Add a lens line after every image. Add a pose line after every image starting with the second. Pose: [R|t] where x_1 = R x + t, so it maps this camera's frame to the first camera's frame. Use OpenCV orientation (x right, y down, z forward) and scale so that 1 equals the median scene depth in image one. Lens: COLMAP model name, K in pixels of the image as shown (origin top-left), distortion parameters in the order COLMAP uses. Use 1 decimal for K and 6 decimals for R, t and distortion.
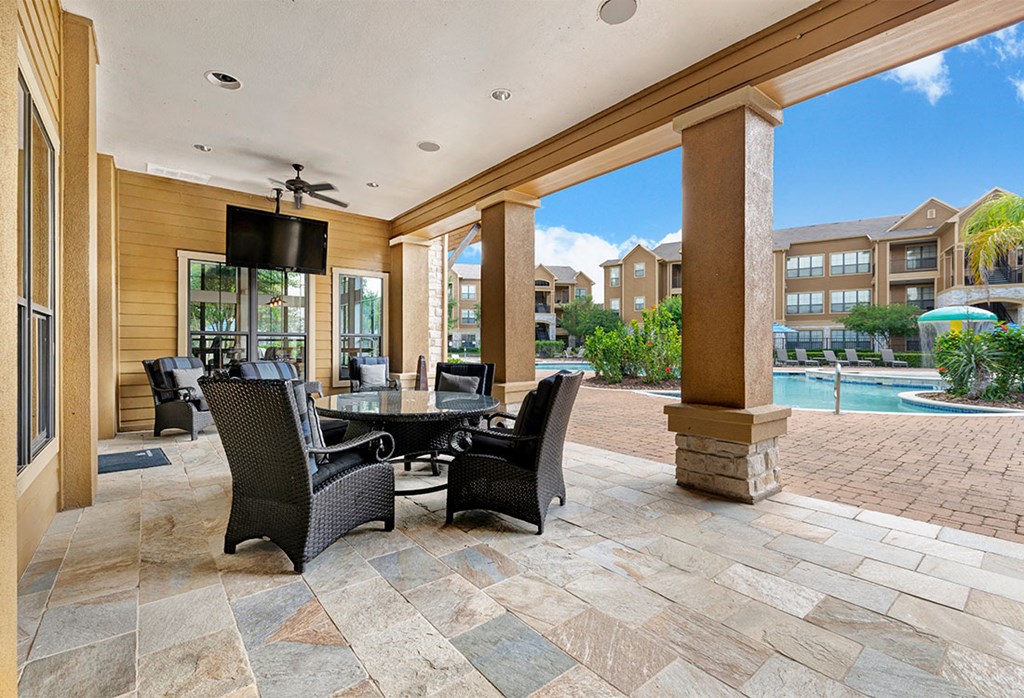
lens RADIAL K [[465.9, 0, 512.4], [0, 465.9, 350.9], [0, 0, 1]] dist [-0.003165, -0.000221]
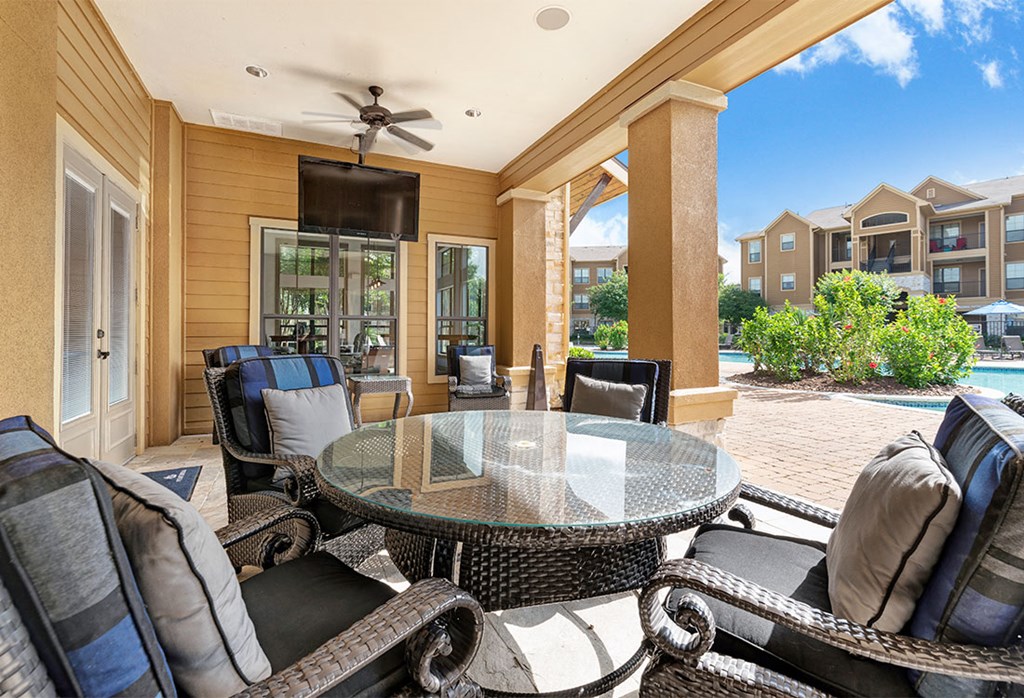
lens RADIAL K [[465.9, 0, 510.9], [0, 465.9, 339.8], [0, 0, 1]] dist [-0.003165, -0.000221]
pose [[0.972307, 0.001500, -0.233703, -0.060198], [-0.000685, 0.999993, 0.003569, -0.000420], [0.233707, -0.003310, 0.972302, 0.257428]]
